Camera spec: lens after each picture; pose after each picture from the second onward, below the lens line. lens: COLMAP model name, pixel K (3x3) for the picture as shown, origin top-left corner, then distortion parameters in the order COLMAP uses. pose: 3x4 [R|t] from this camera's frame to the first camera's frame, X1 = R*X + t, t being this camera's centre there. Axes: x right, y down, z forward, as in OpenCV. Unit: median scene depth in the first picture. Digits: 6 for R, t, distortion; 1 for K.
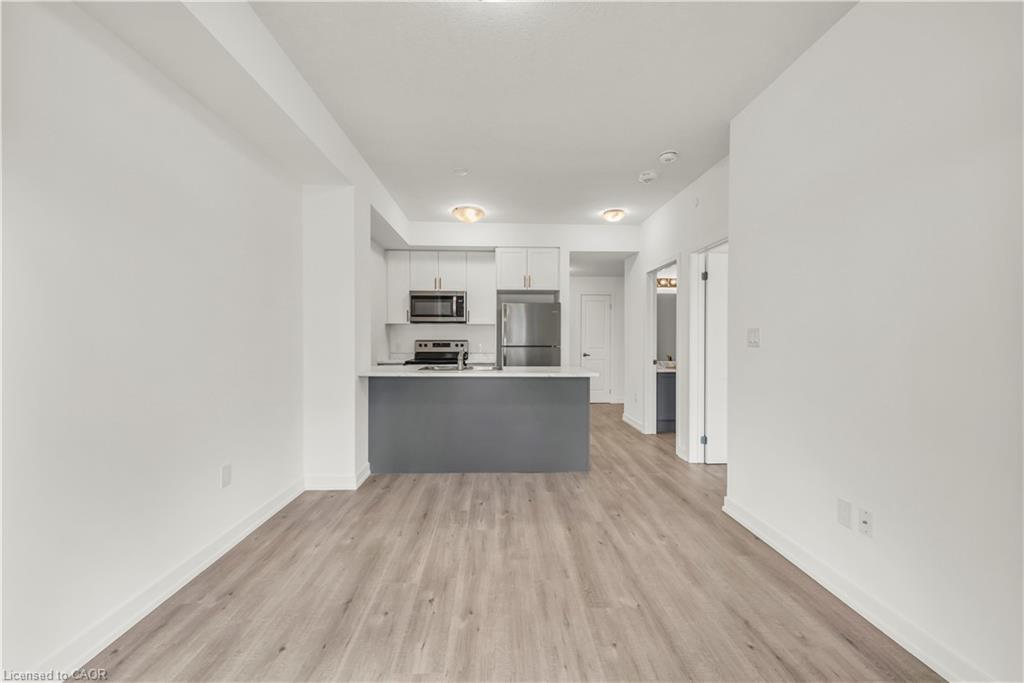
lens RADIAL K [[399.4, 0, 519.9], [0, 399.4, 341.7], [0, 0, 1]] dist [0.012404, -0.000058]
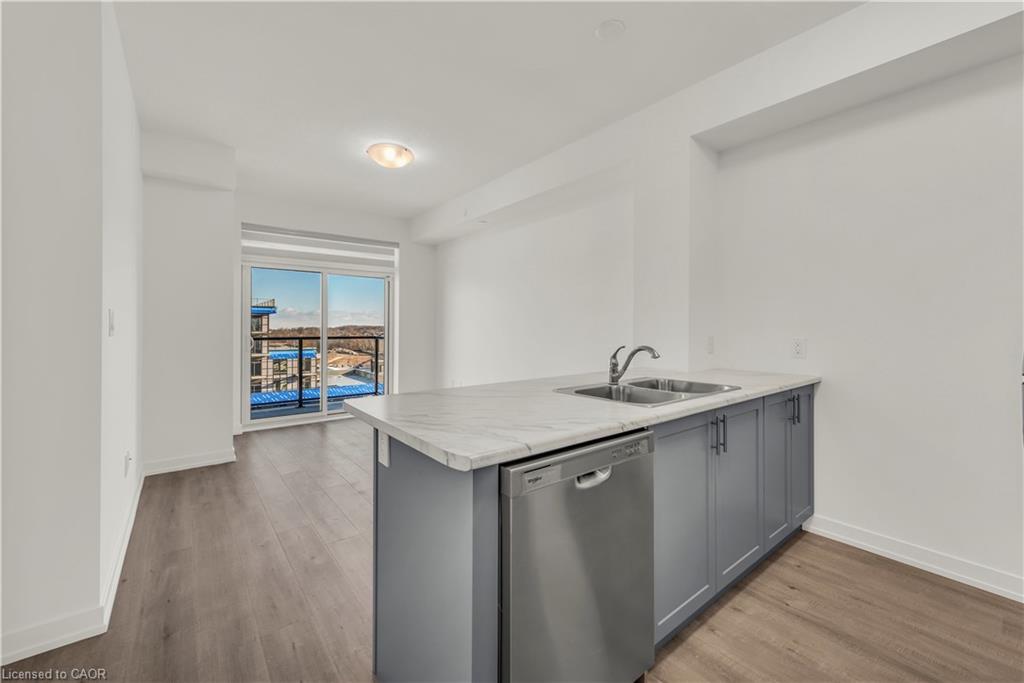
lens RADIAL K [[428.2, 0, 525.4], [0, 428.2, 325.7], [0, 0, 1]] dist [0.000732, -0.000047]
pose [[-0.809681, -0.005873, -0.586841, 0.214669], [-0.007628, 0.999971, 0.000517, -0.005556], [0.586821, 0.004895, -0.809702, 1.017576]]
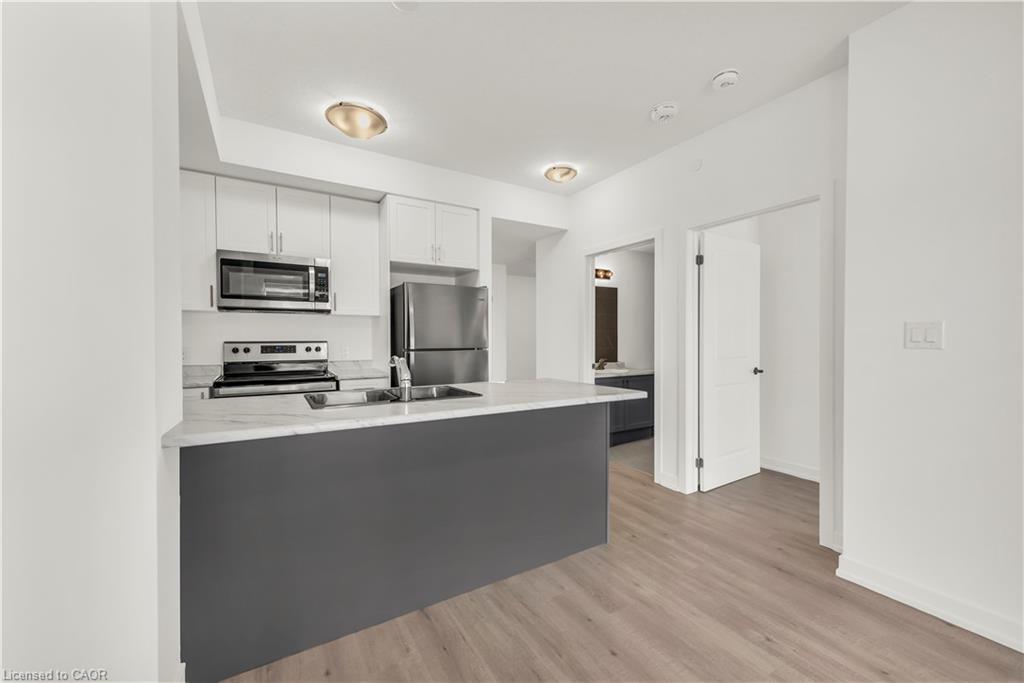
lens RADIAL K [[407.4, 0, 520.1], [0, 407.4, 342.8], [0, 0, 1]] dist [0.011158, -0.000122]
pose [[0.882062, -0.008397, 0.471059, -0.189732], [0.006151, 0.999961, 0.006308, -0.003080], [-0.471094, -0.002666, 0.882079, 0.344951]]
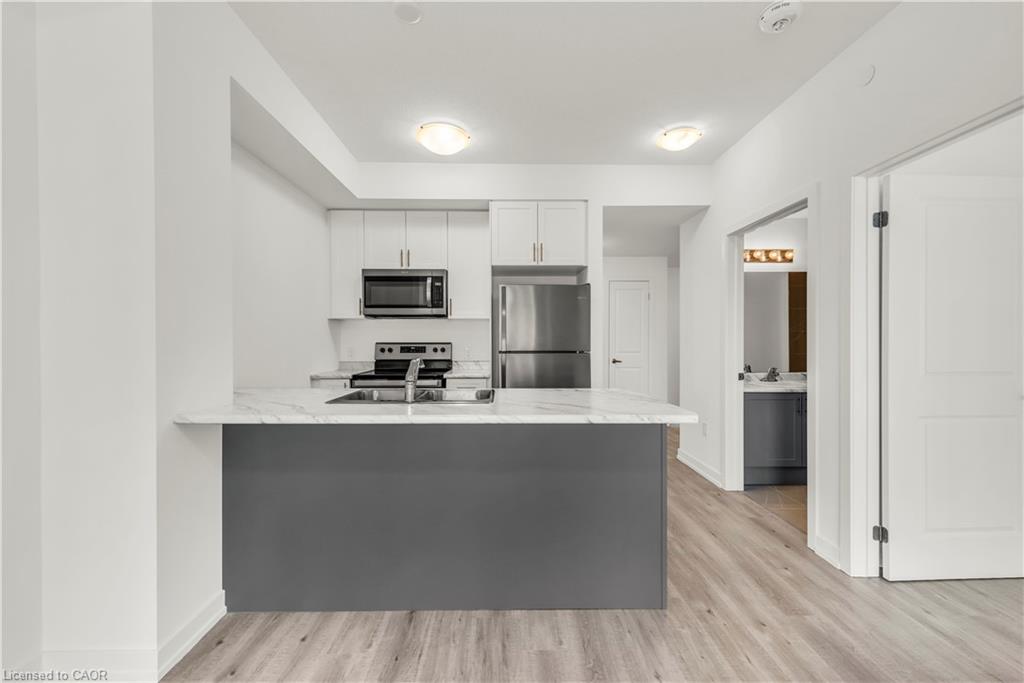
lens RADIAL K [[411.1, 0, 512.0], [0, 411.1, 341.5], [0, 0, 1]] dist [0.011199, -0.000117]
pose [[0.999192, -0.002935, -0.040081, 0.002551], [0.002822, 0.999992, -0.002865, -0.003446], [0.040089, 0.002750, 0.999192, 0.341948]]
